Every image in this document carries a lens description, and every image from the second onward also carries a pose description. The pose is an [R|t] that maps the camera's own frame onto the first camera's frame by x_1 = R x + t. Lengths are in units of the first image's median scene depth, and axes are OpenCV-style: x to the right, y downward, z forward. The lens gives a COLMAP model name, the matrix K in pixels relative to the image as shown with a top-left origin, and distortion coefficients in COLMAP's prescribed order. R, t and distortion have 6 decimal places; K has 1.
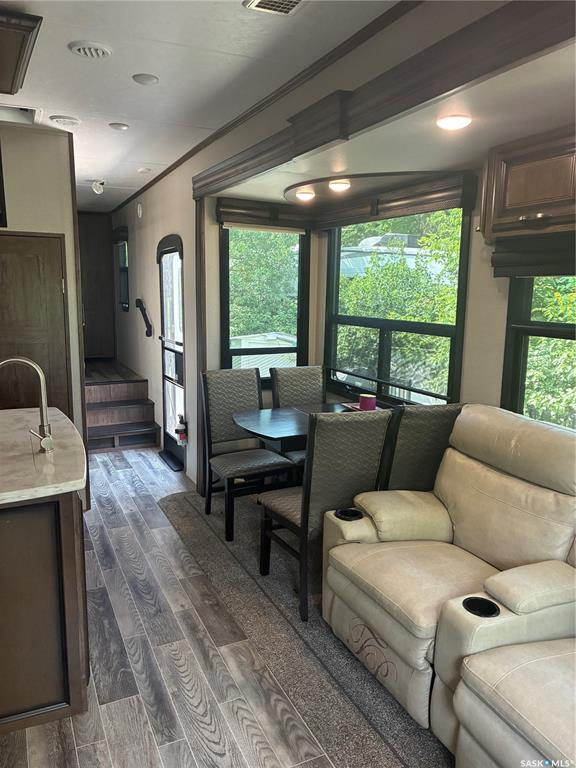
lens RADIAL K [[583.8, 0, 286.2], [0, 583.8, 377.7], [0, 0, 1]] dist [0.059600, -0.065175]
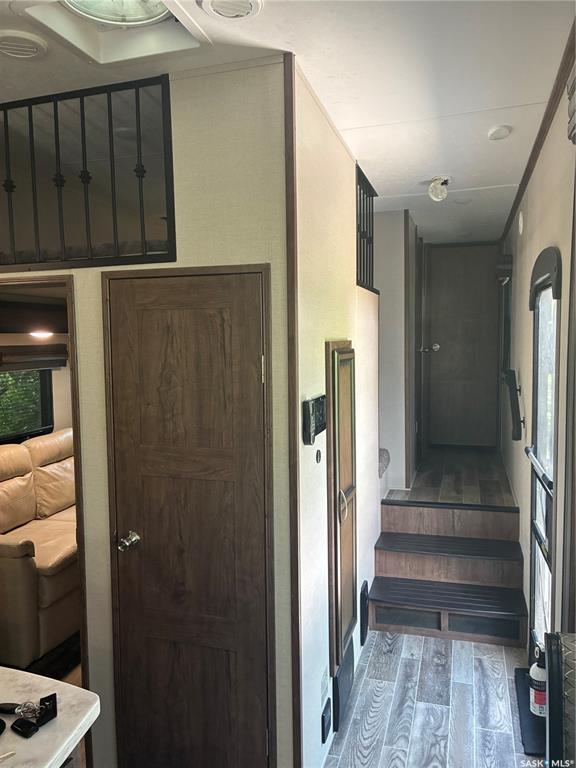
lens RADIAL K [[583.8, 0, 286.2], [0, 583.8, 377.7], [0, 0, 1]] dist [0.059600, -0.065175]
pose [[0.744713, 0.027344, -0.666824, -0.029740], [-0.080275, 0.995576, -0.048827, -0.096452], [0.662539, 0.089891, 0.743614, 0.497784]]
